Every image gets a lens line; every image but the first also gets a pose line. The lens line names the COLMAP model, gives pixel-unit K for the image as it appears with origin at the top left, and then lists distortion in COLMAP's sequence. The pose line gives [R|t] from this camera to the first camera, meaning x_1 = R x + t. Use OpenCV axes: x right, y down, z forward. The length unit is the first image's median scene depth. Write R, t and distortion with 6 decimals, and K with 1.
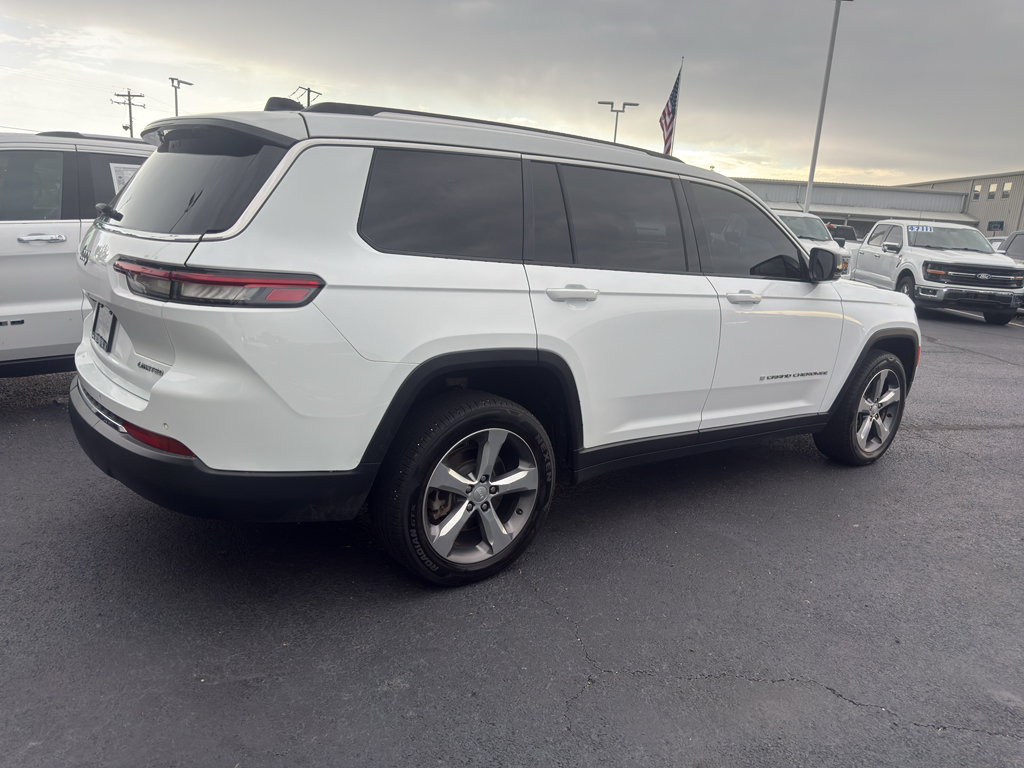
lens RADIAL K [[741.0, 0, 512.5], [0, 741.0, 382.9], [0, 0, 1]] dist [0.013551, -0.011363]
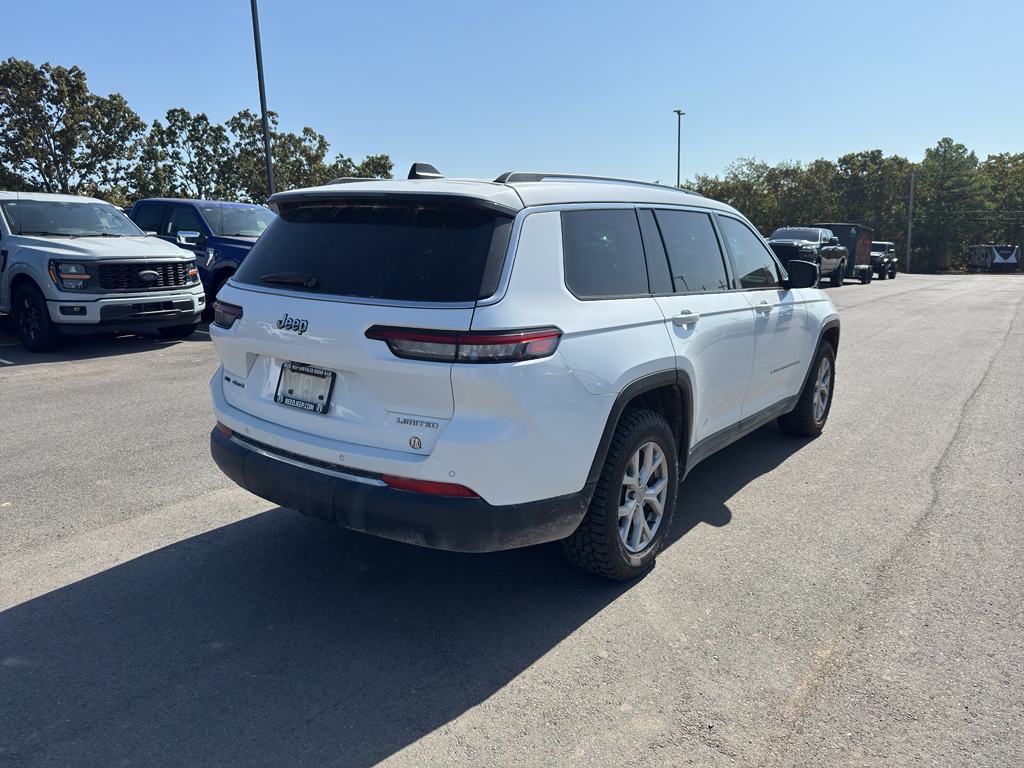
lens RADIAL K [[741.0, 0, 493.0], [0, 741.0, 369.1], [0, 0, 1]] dist [0.013551, -0.011363]
pose [[0.960398, -0.107640, 0.257001, -0.520236], [0.114018, 0.993428, -0.010000, -0.063116], [-0.254235, 0.038907, 0.966360, -0.058985]]
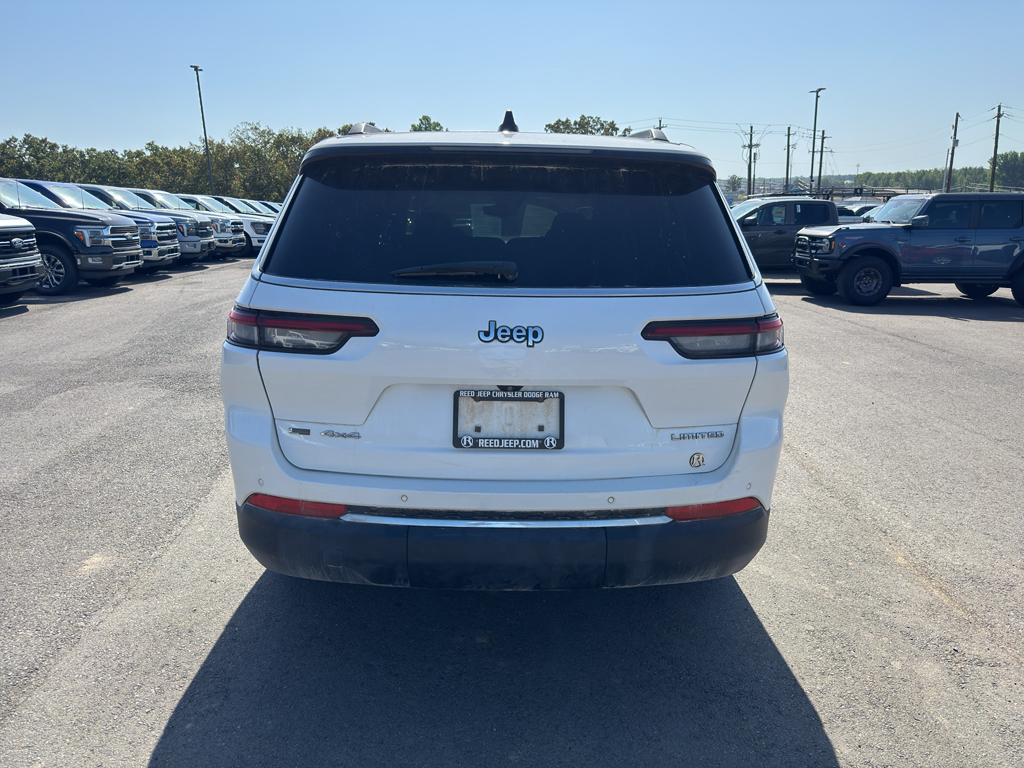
lens RADIAL K [[741.0, 0, 485.2], [0, 741.0, 367.2], [0, 0, 1]] dist [0.013551, -0.011363]
pose [[0.577066, -0.238008, 0.781247, -1.152522], [0.207823, 0.967898, 0.141364, -0.257721], [-0.789813, 0.080785, 0.608004, 0.637409]]
